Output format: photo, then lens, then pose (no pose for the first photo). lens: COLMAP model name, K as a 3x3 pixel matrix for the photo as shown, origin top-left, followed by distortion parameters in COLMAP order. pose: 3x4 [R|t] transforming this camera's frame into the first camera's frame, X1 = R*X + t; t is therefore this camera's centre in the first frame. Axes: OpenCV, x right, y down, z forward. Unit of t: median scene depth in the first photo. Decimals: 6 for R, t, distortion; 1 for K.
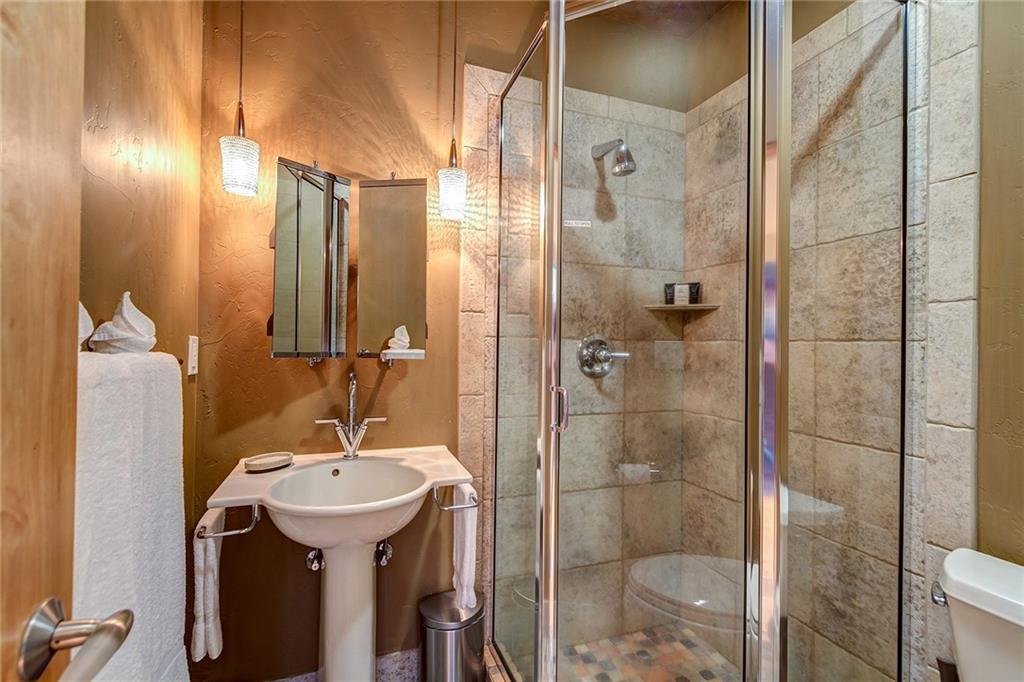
lens RADIAL K [[470.3, 0, 512.0], [0, 470.3, 341.0], [0, 0, 1]] dist [-0.001291, -0.000073]
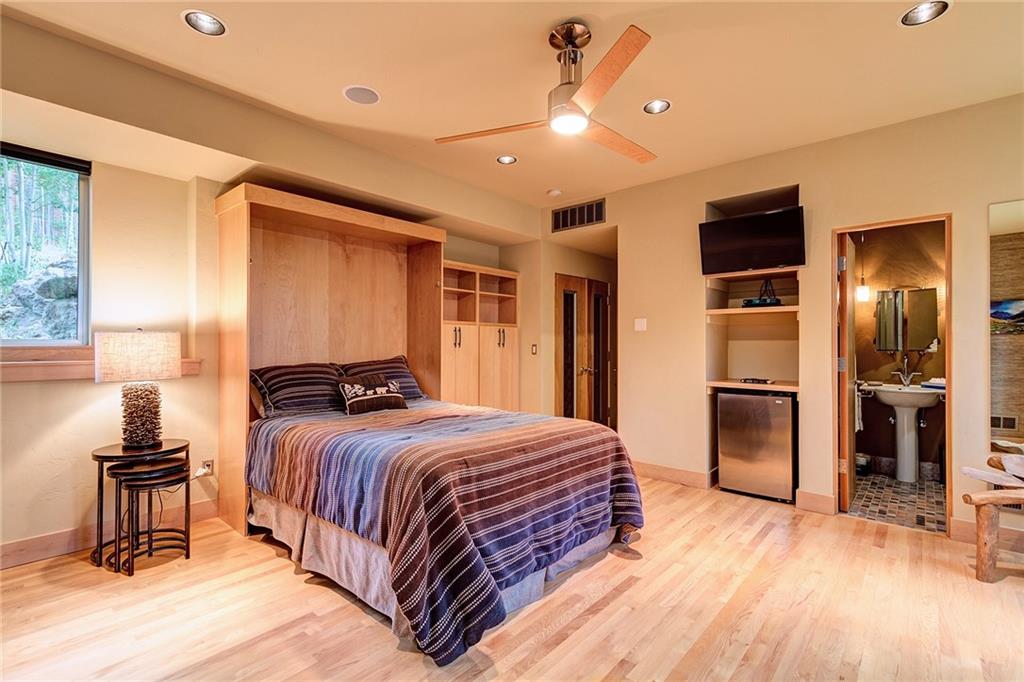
lens RADIAL K [[470.3, 0, 512.0], [0, 470.3, 341.0], [0, 0, 1]] dist [-0.001291, -0.000073]
pose [[0.476300, -0.018119, -0.879096, 1.040379], [0.007495, 0.999835, -0.016546, 0.000166], [0.879251, 0.001292, 0.476357, -2.490574]]
